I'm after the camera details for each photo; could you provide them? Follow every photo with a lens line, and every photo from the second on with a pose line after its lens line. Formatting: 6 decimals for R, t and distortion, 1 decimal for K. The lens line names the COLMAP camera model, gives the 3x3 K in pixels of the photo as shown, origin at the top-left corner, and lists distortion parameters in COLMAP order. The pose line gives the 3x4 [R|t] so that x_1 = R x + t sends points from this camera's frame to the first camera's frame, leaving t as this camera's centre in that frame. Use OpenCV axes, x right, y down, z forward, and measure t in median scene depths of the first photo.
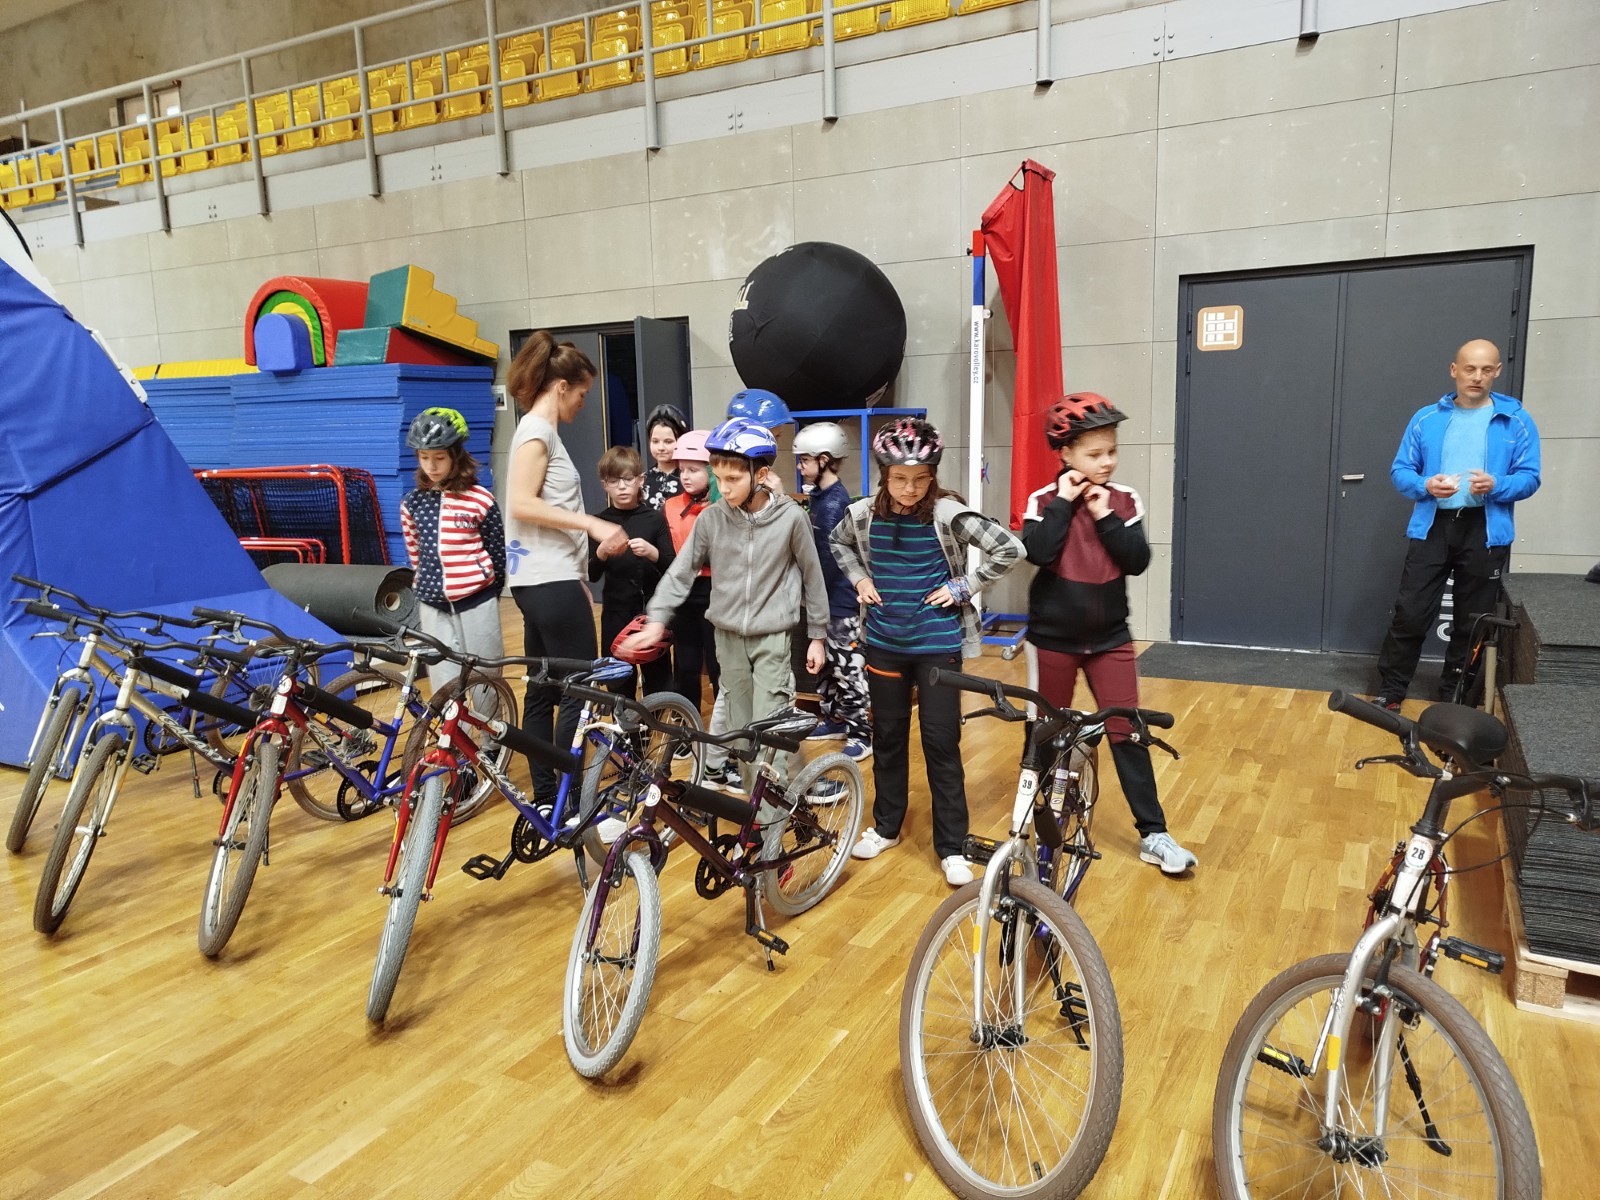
lens RADIAL K [[1115.9, 0, 801.8], [0, 1115.9, 595.2], [0, 0, 1]] dist [0.005806, 0.007733]
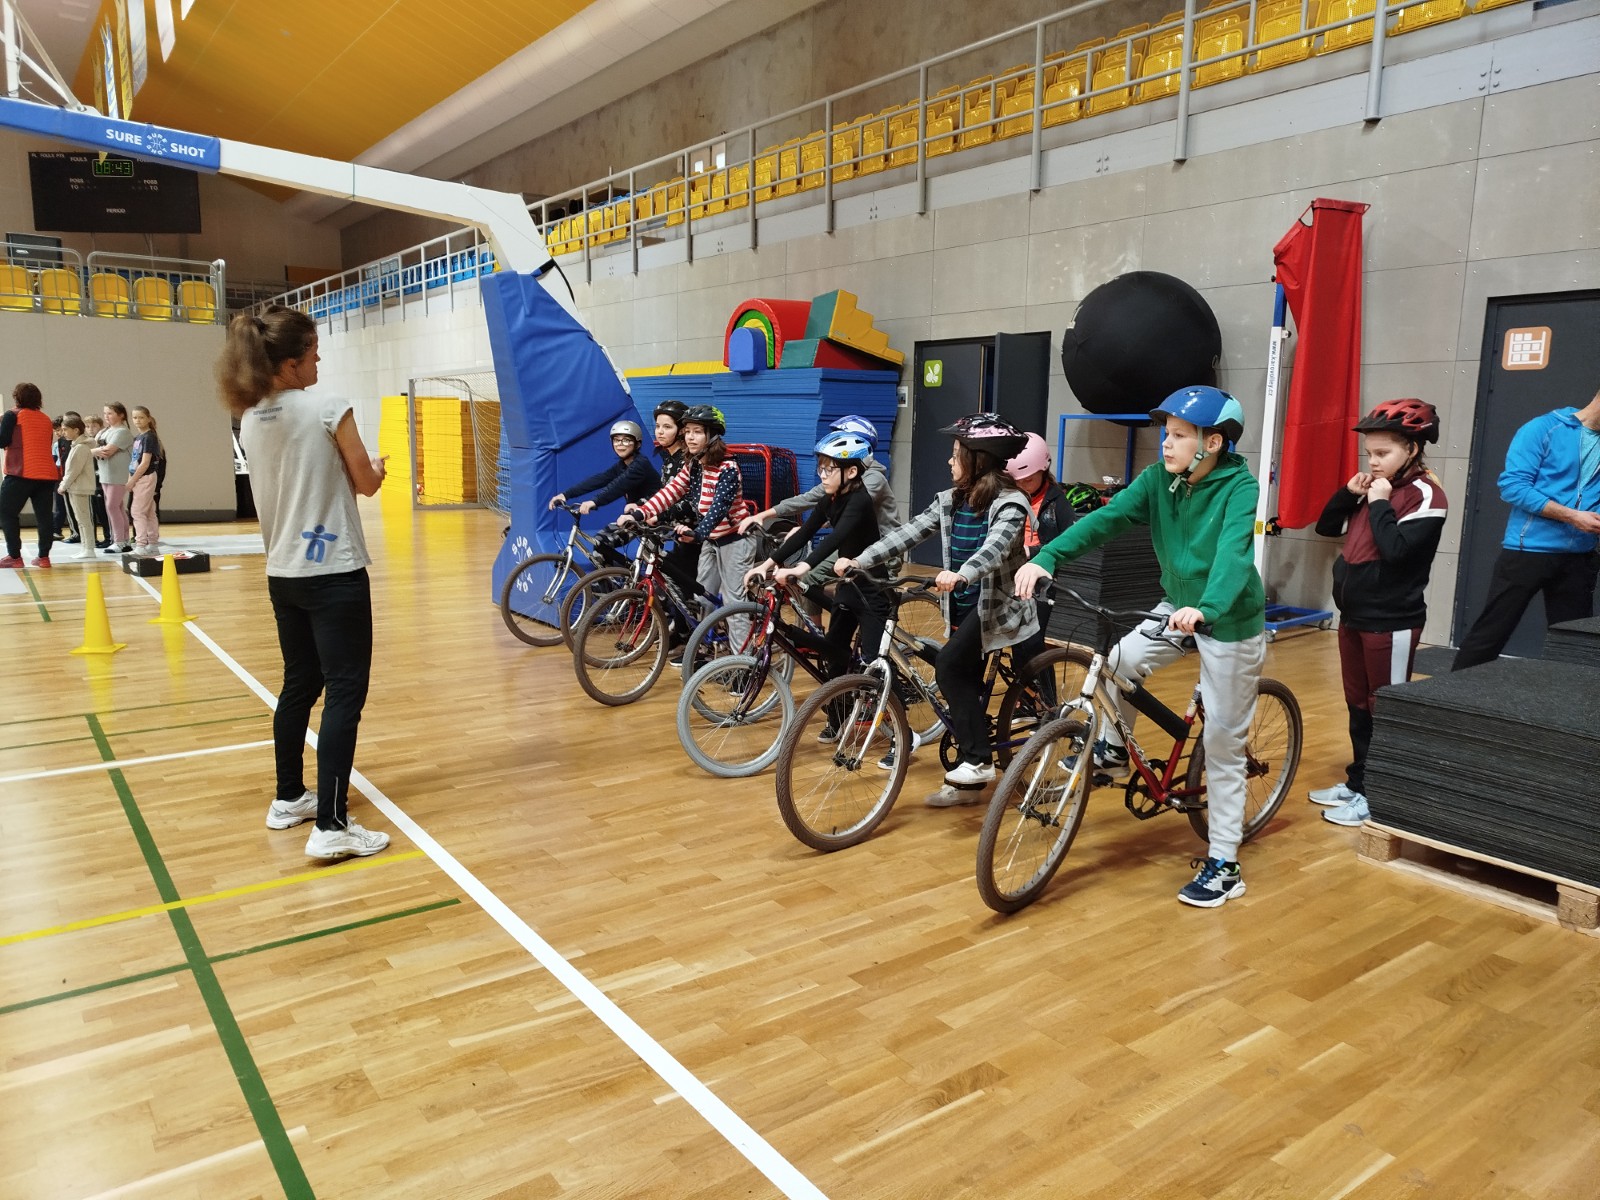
lens RADIAL K [[1115.9, 0, 800.2], [0, 1115.9, 598.8], [0, 0, 1]] dist [0.005806, 0.007733]
pose [[0.904817, 0.103439, -0.413046, 0.206916], [-0.101590, 0.994473, 0.026503, 0.030217], [0.413504, 0.017981, 0.910325, -0.205868]]
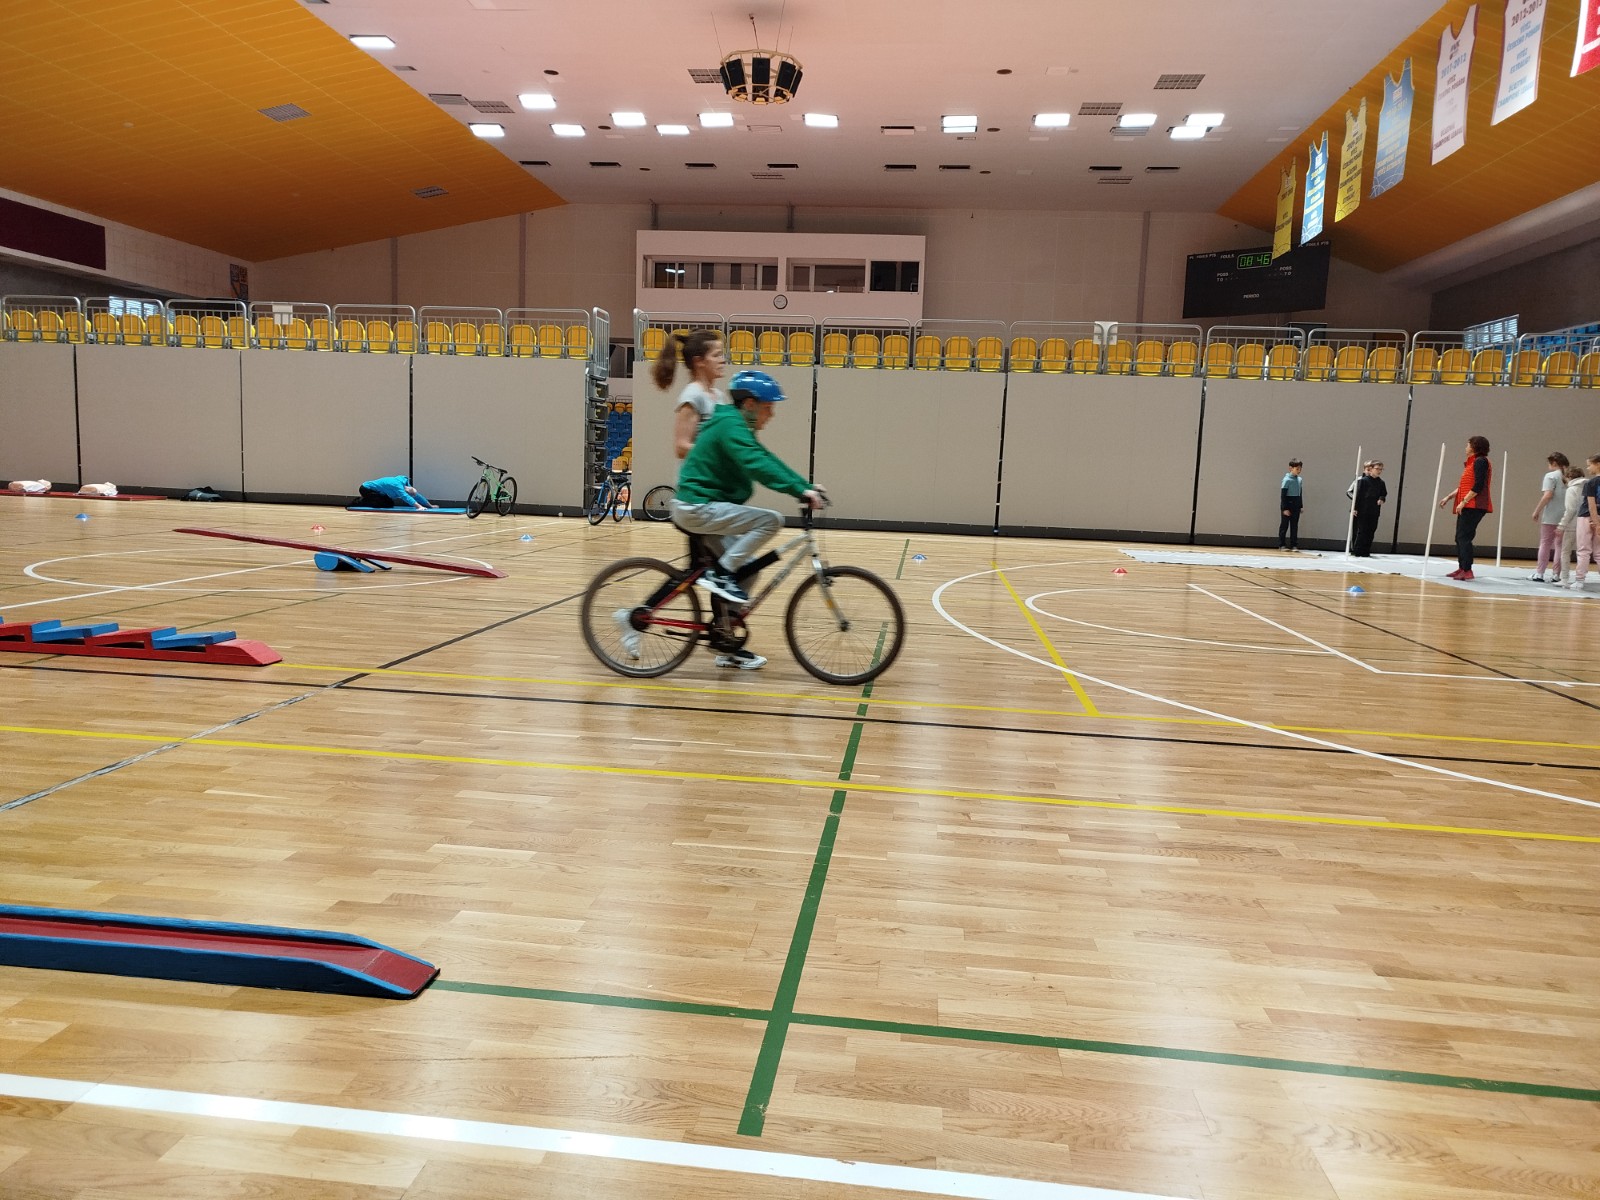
lens RADIAL K [[1115.9, 0, 798.0], [0, 1115.9, 598.8], [0, 0, 1]] dist [0.005806, 0.007733]
pose [[0.372042, 0.151618, -0.915749, -0.107268], [-0.184112, 0.979021, 0.087295, 0.231214], [0.909773, 0.136123, 0.392152, -1.197800]]
